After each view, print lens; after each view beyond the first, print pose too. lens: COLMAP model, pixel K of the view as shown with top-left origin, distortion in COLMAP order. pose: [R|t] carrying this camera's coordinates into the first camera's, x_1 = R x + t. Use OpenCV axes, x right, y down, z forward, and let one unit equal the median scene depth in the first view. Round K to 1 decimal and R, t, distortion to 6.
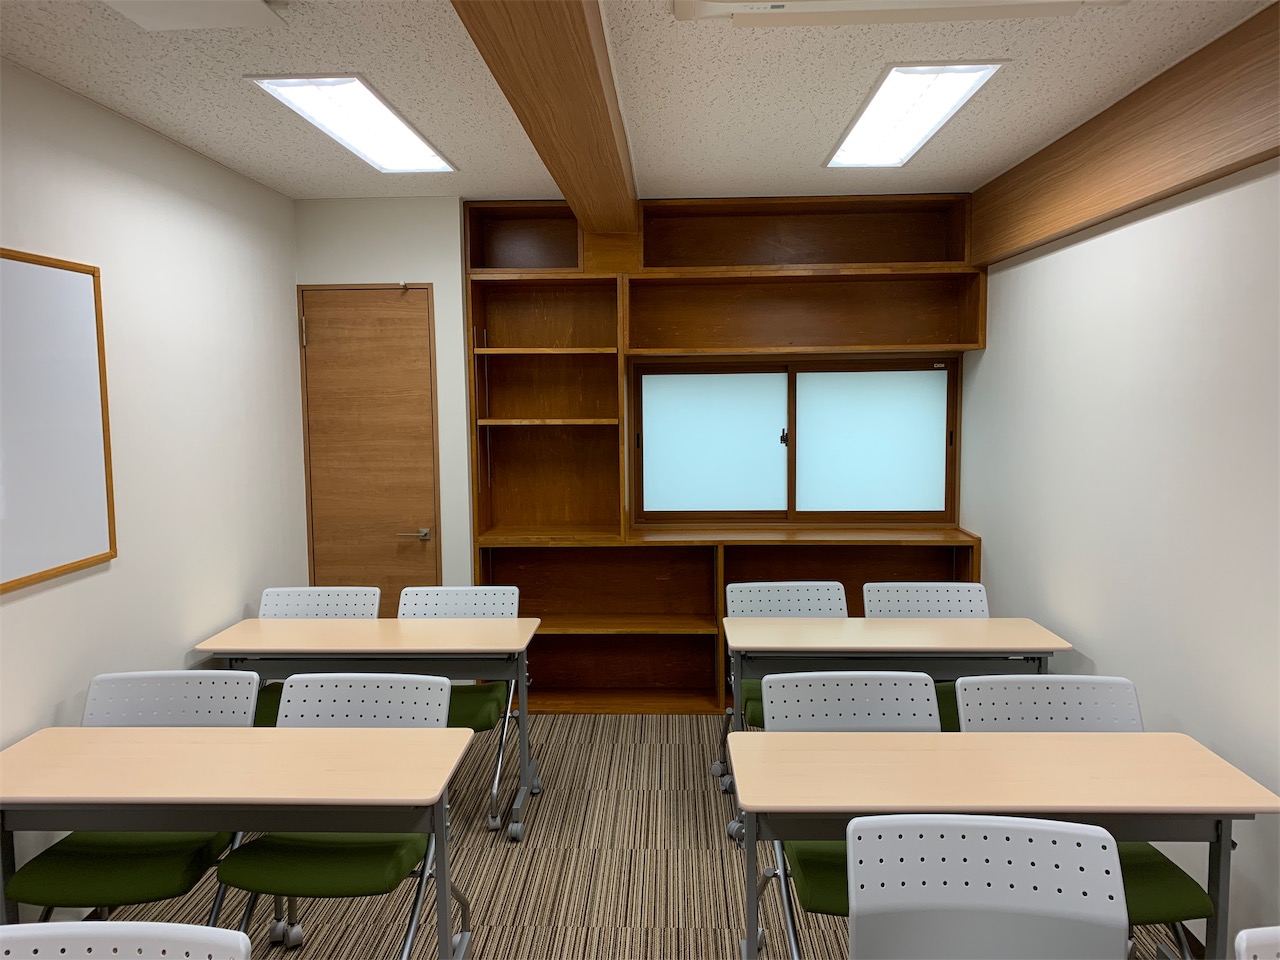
lens RADIAL K [[991.5, 0, 636.6], [0, 991.5, 460.2], [0, 0, 1]] dist [0.116915, -0.139359]
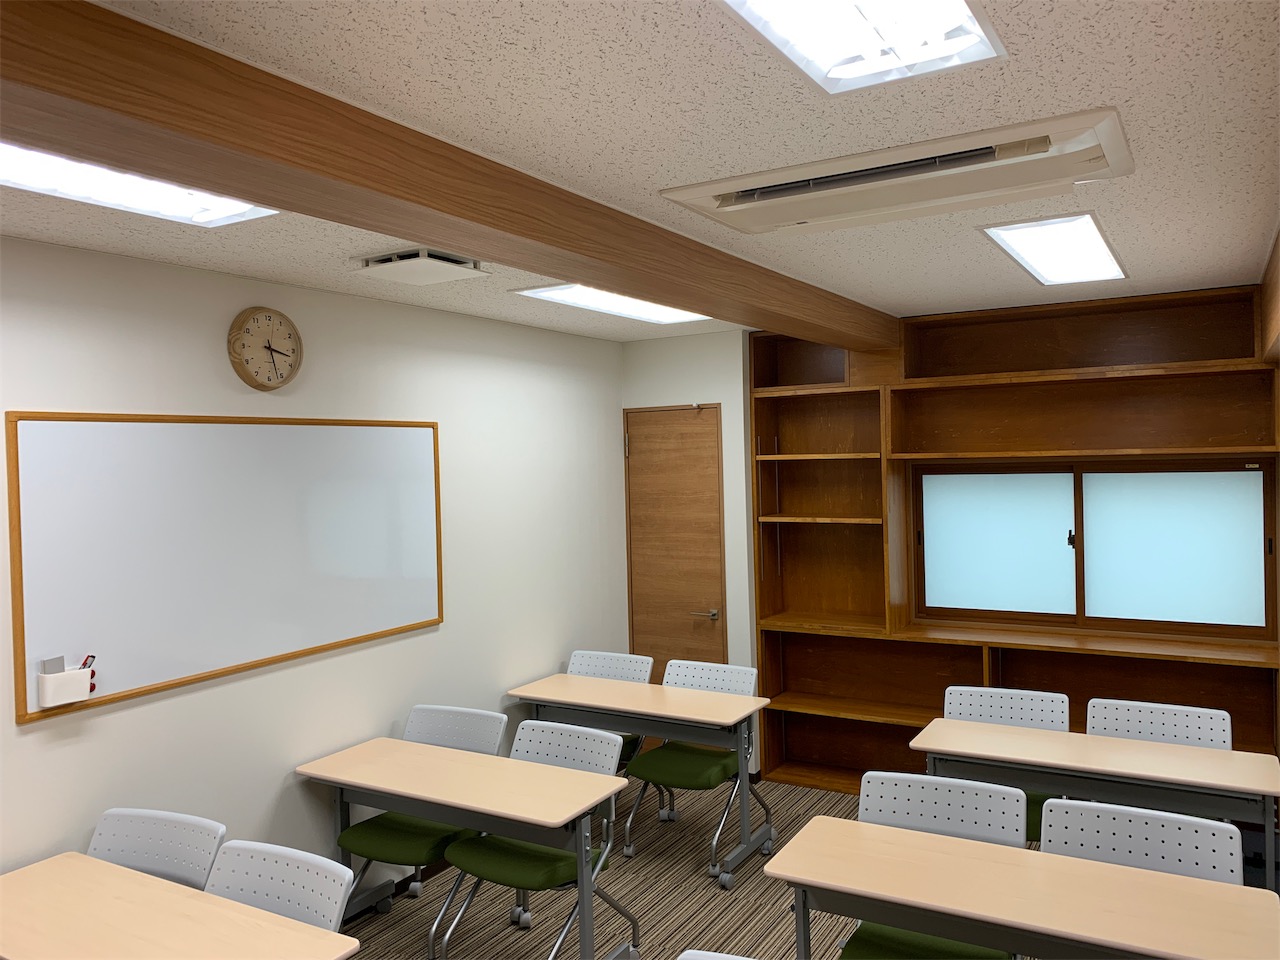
lens RADIAL K [[991.5, 0, 636.6], [0, 991.5, 460.2], [0, 0, 1]] dist [0.116915, -0.139359]
pose [[0.881288, -0.009797, -0.472478, 0.264232], [-0.020171, 0.998094, -0.058318, -0.037235], [0.472149, 0.060926, 0.879411, -0.084395]]
